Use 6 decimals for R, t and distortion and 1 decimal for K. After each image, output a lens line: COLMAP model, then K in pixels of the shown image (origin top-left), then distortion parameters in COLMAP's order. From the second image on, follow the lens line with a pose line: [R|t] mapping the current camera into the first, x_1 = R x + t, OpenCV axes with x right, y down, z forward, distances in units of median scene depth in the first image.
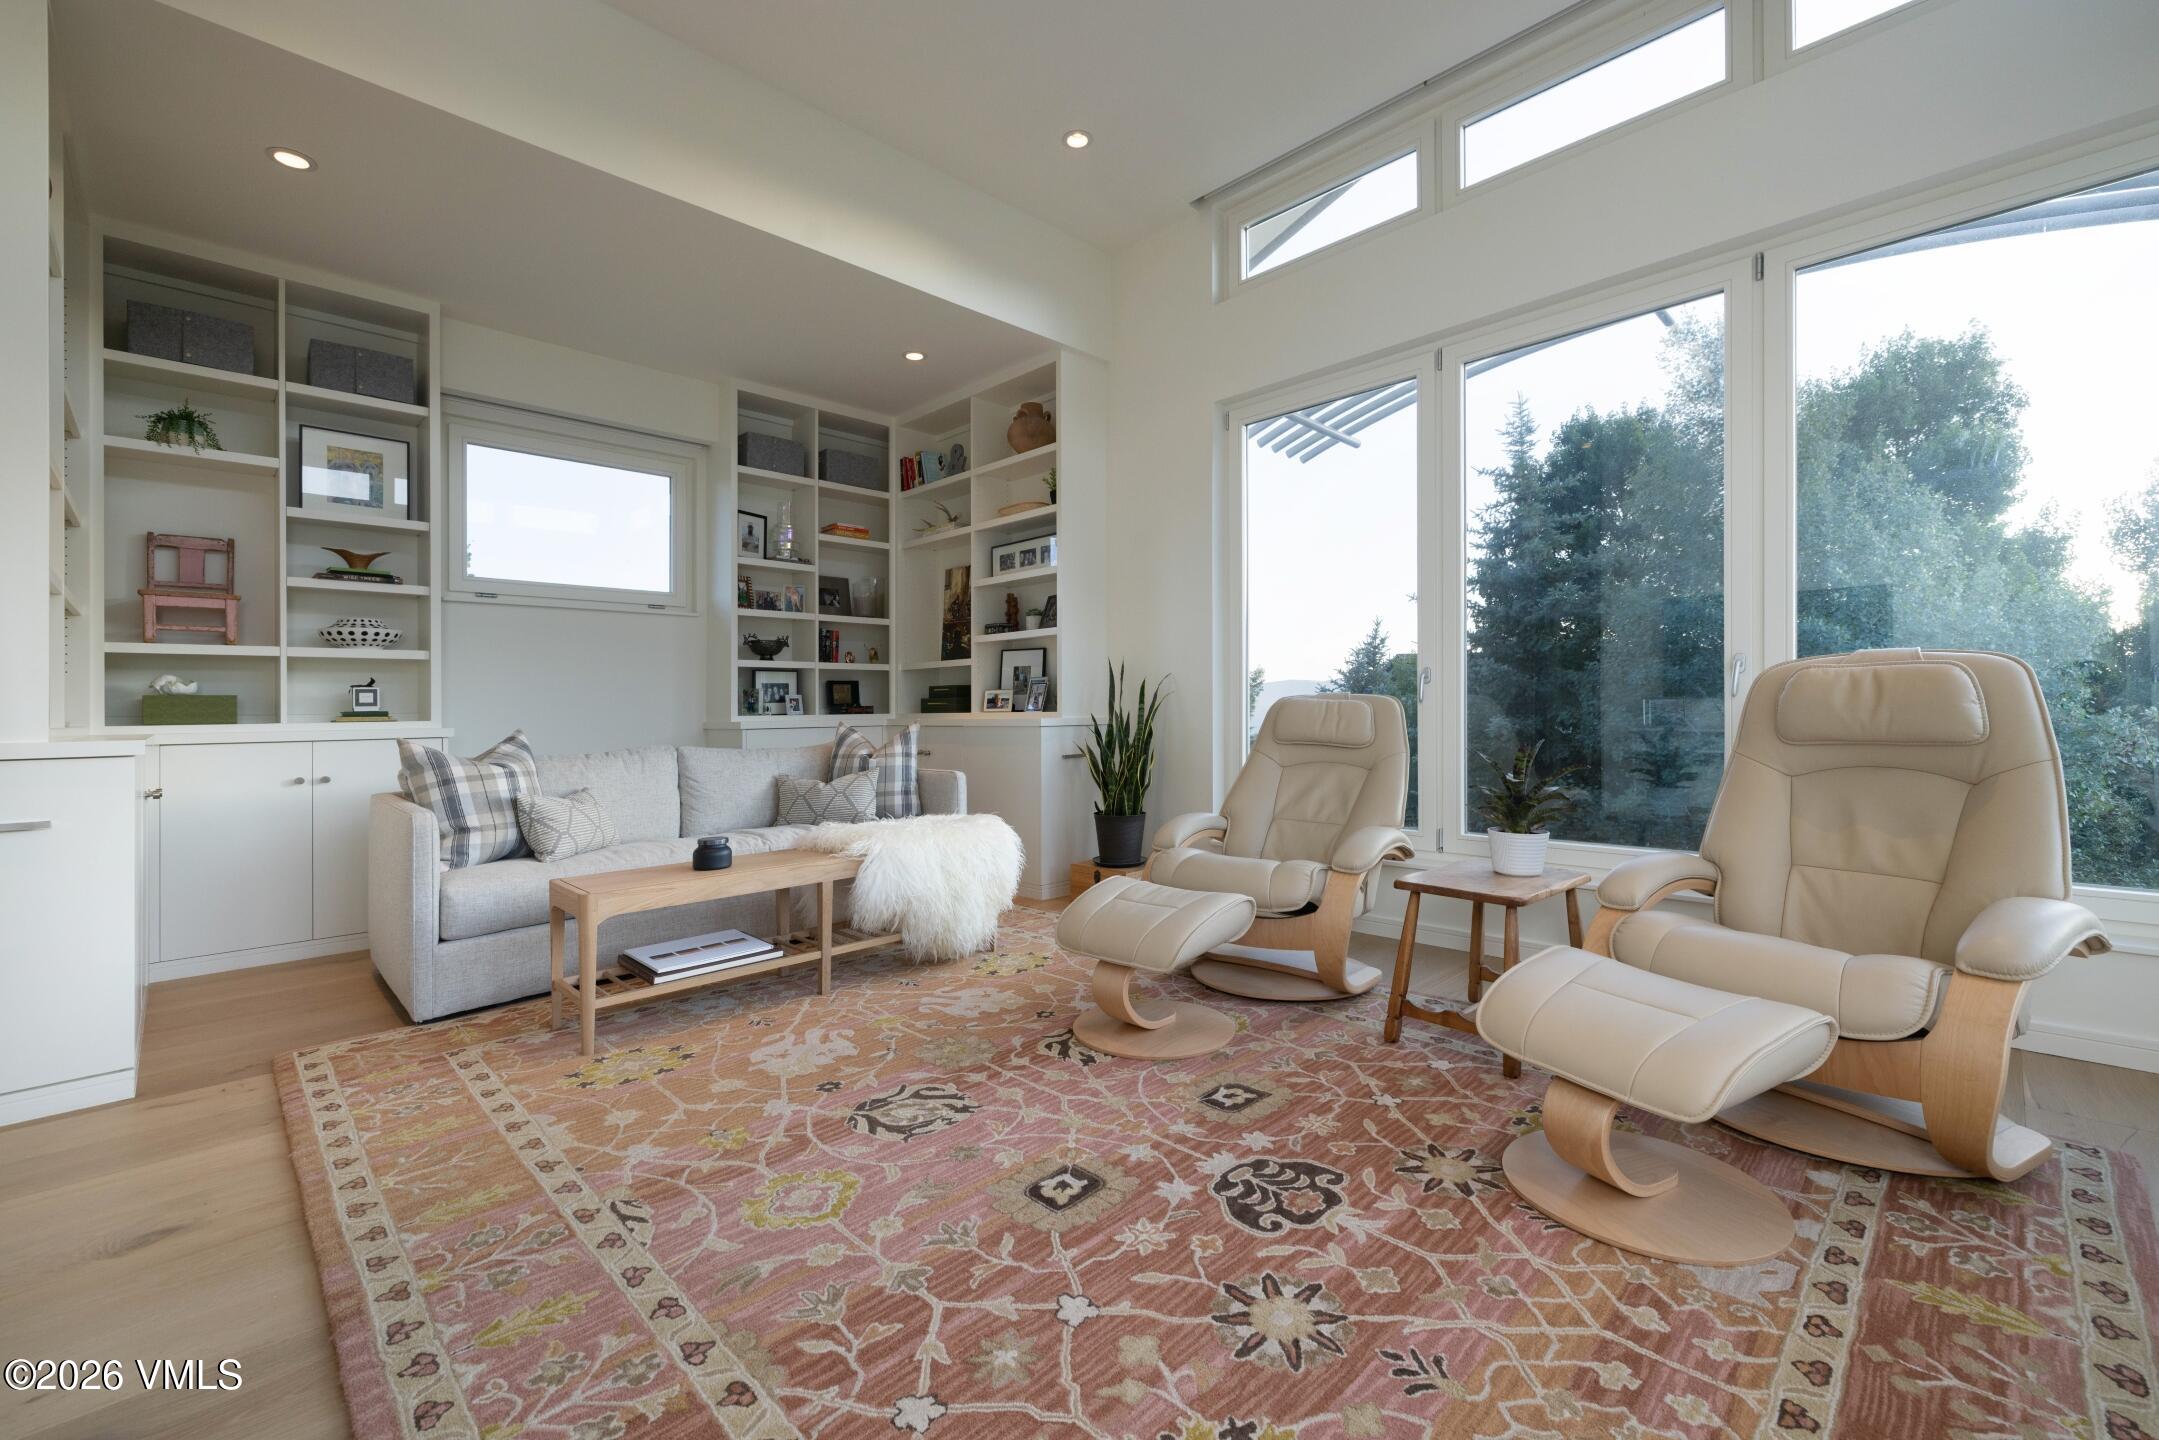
lens RADIAL K [[899.4, 0, 1005.3], [0, 899.4, 707.5], [0, 0, 1]] dist [0.001612, -0.000096]
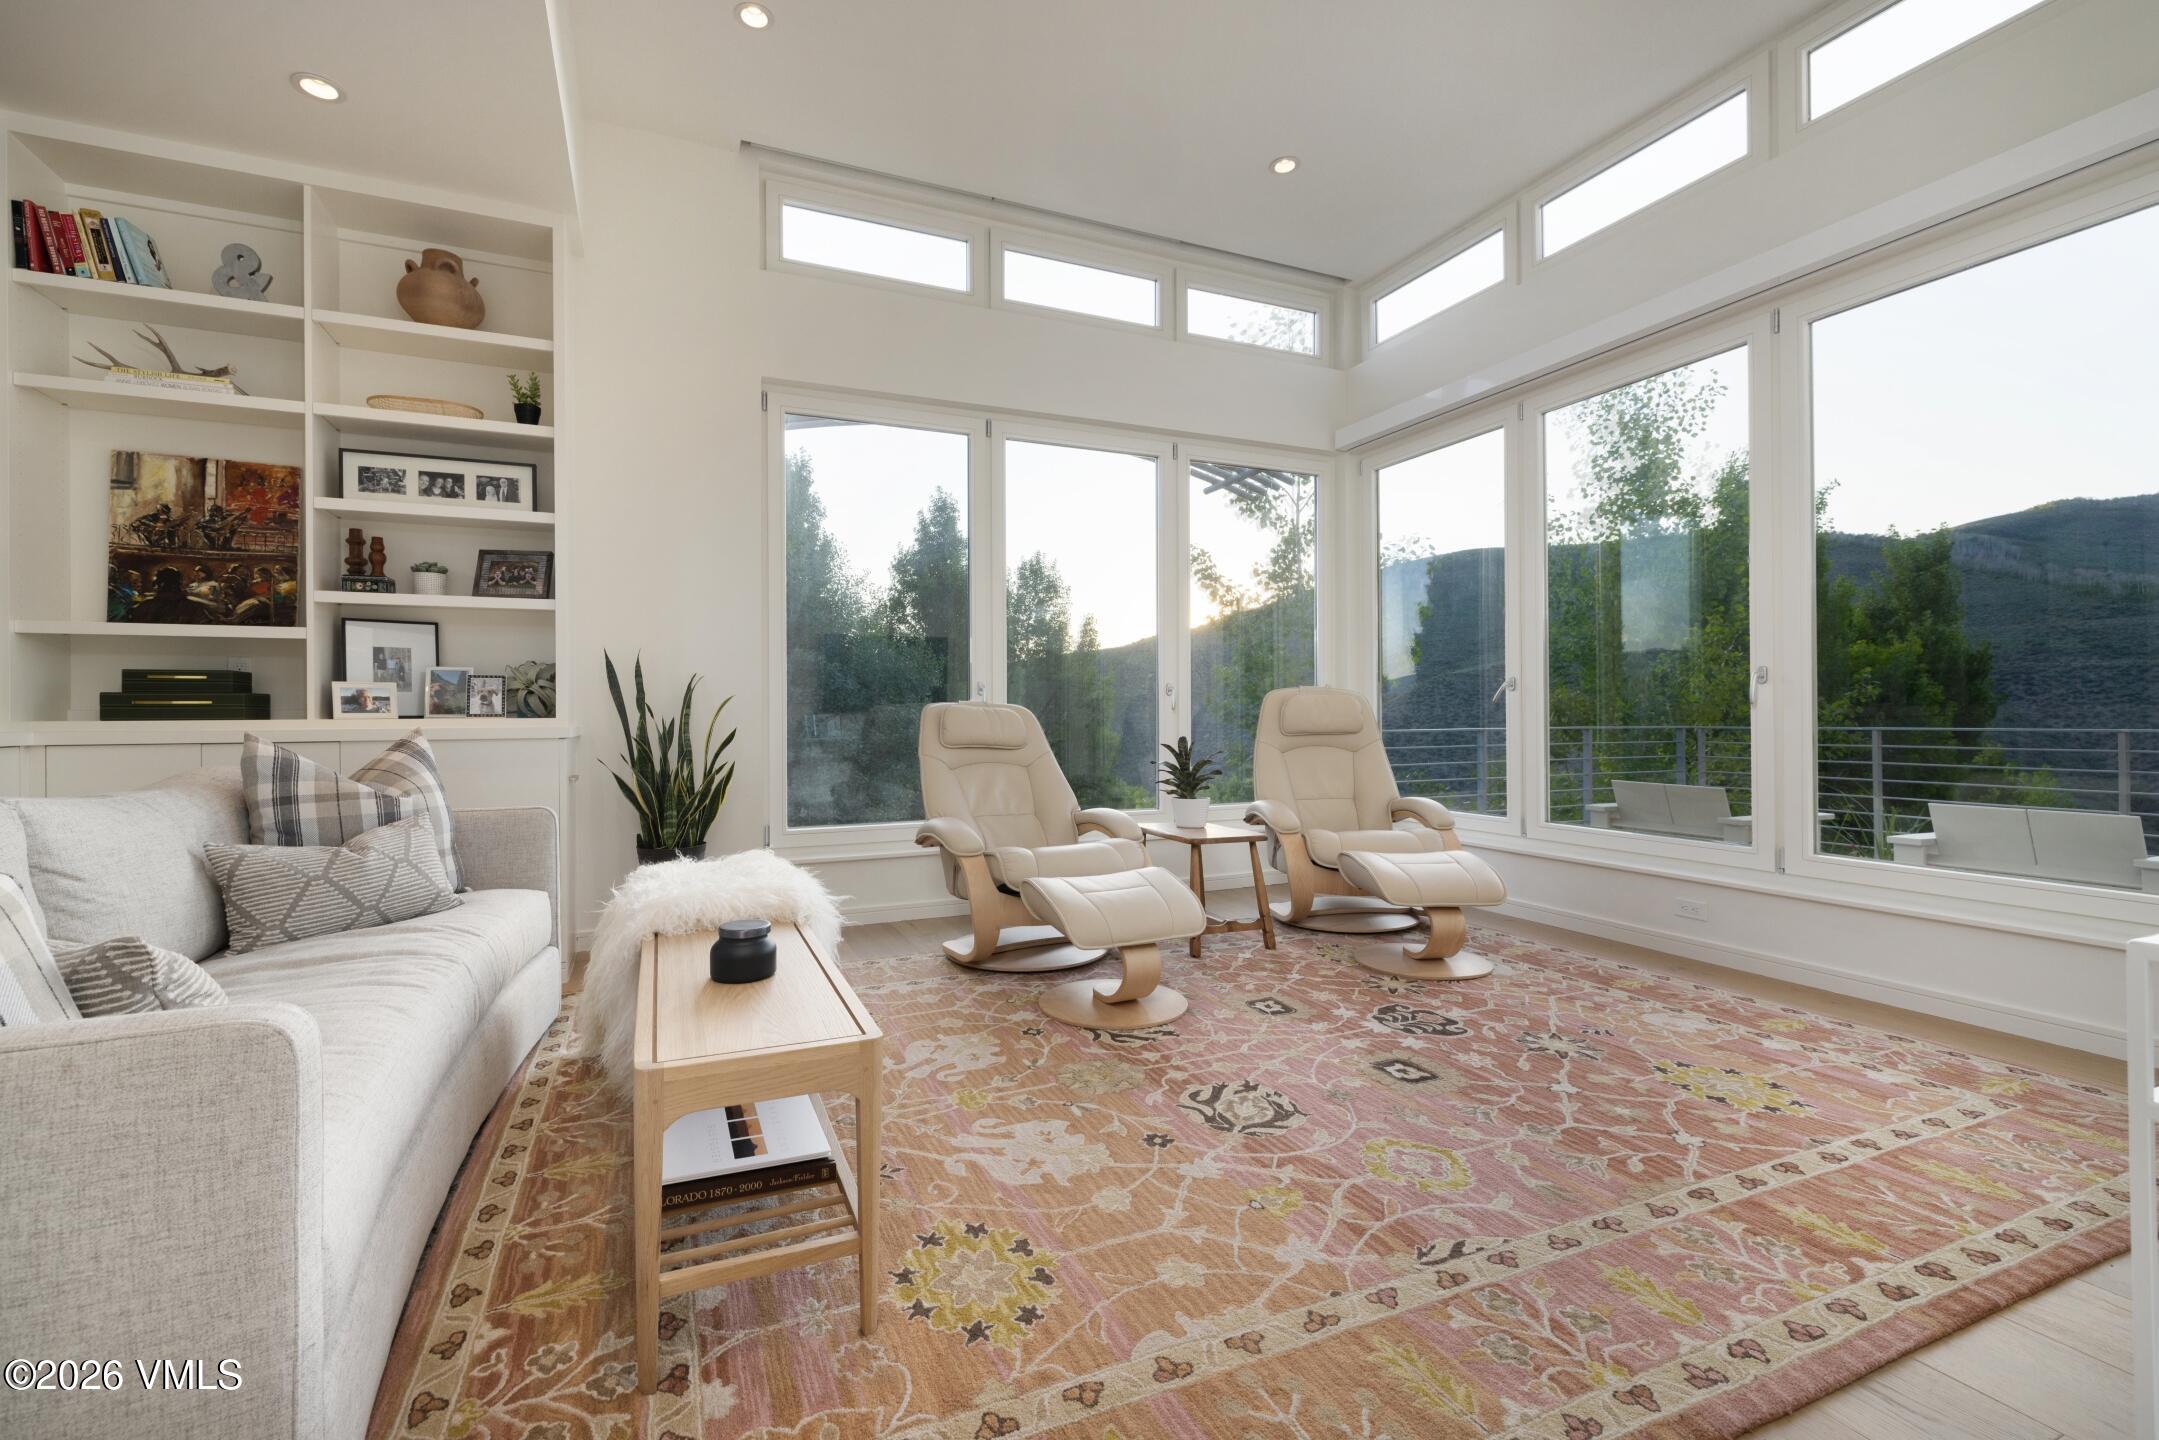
lens RADIAL K [[941.0, 0, 1061.7], [0, 941.0, 716.2], [0, 0, 1]] dist [0.004948, 0.000626]
pose [[0.329909, 0.008841, 0.943971, -1.218005], [-0.001029, 0.999959, -0.009006, 0.021914], [-0.944012, 0.002000, 0.329904, 0.878893]]
